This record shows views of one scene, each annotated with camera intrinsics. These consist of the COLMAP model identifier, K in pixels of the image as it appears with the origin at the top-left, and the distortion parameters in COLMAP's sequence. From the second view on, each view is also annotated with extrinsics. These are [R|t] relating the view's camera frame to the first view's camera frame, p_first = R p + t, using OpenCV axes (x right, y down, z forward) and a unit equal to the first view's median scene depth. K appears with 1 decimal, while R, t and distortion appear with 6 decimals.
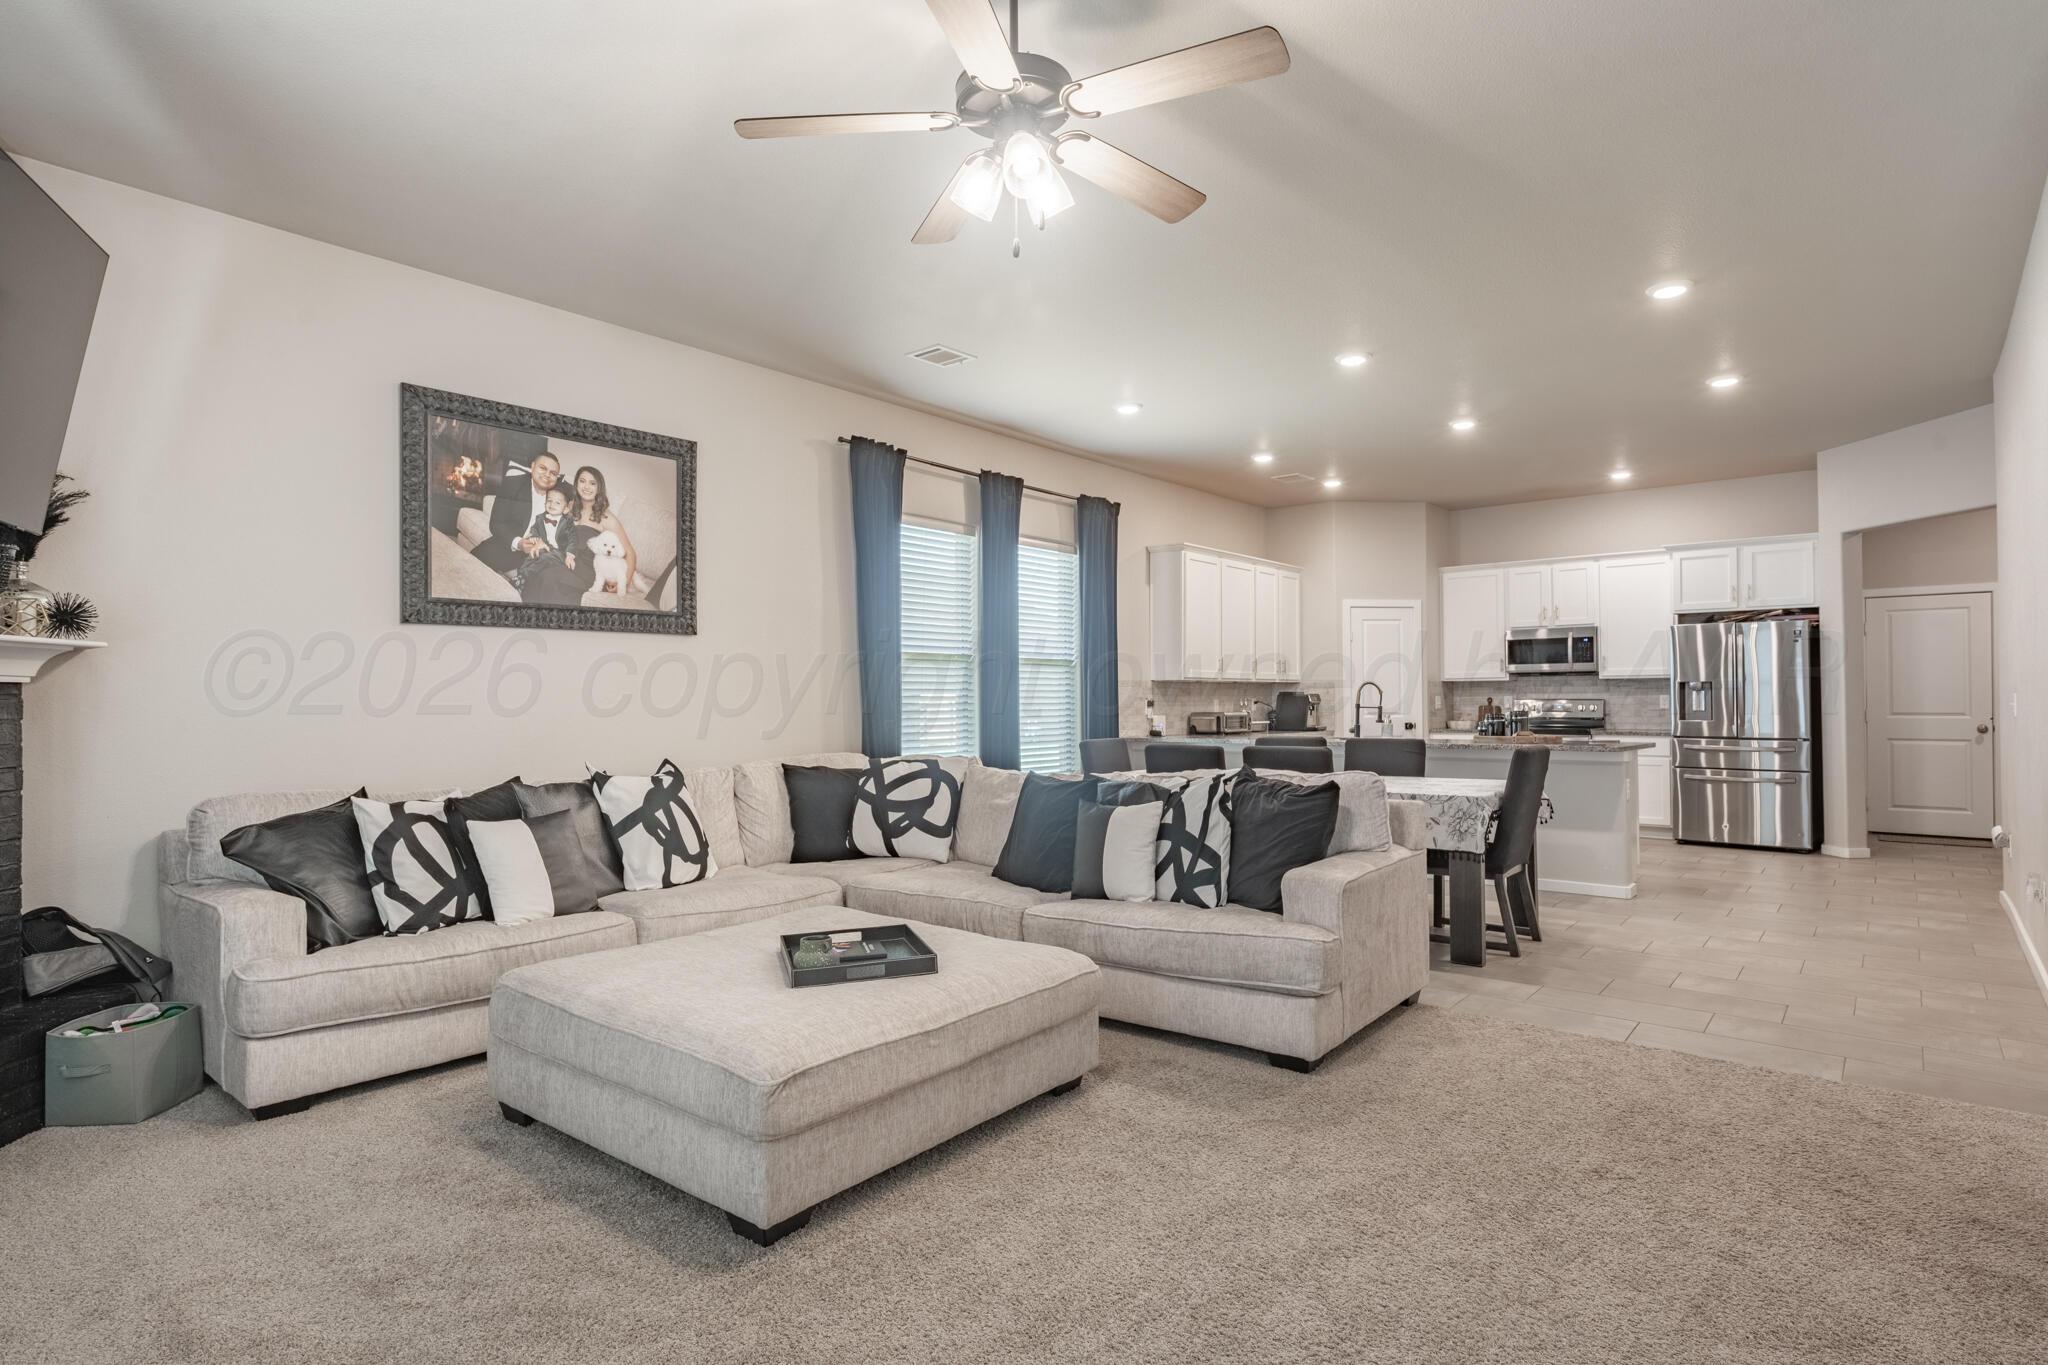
lens RADIAL K [[1060.9, 0, 1027.1], [0, 1060.9, 691.9], [0, 0, 1]] dist [0.005425, 0.000508]
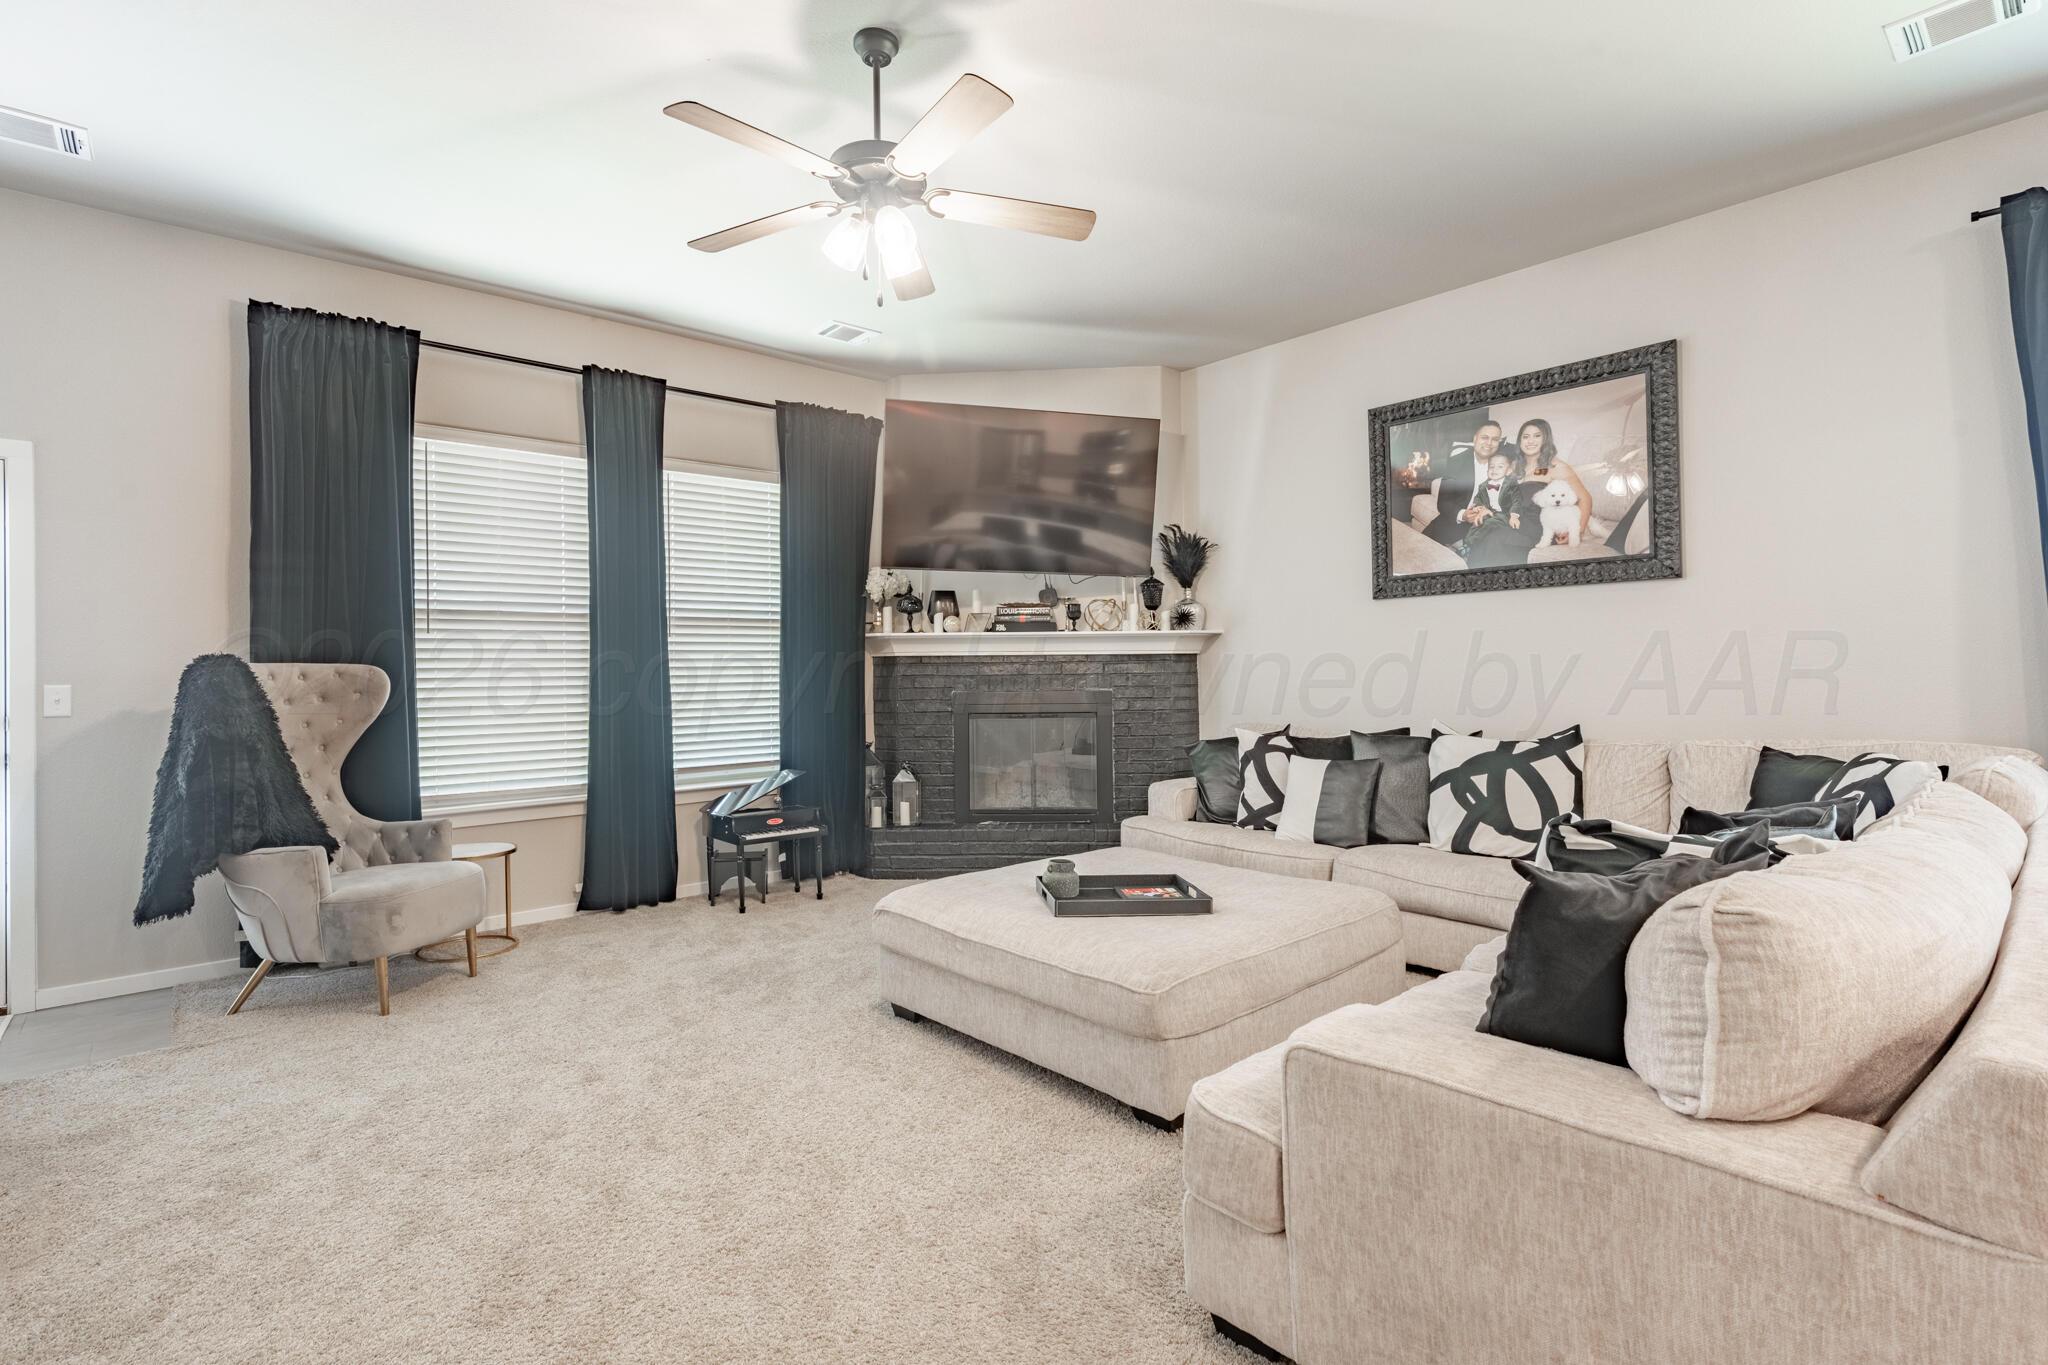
lens RADIAL K [[953.5, 0, 1020.4], [0, 953.5, 670.8], [0, 0, 1]] dist [-0.000097, 0.000131]
pose [[-0.145660, 0.010702, -0.989277, 0.539066], [0.020930, 0.999751, 0.007733, 0.001825], [0.989113, -0.019579, -0.145847, 0.675660]]
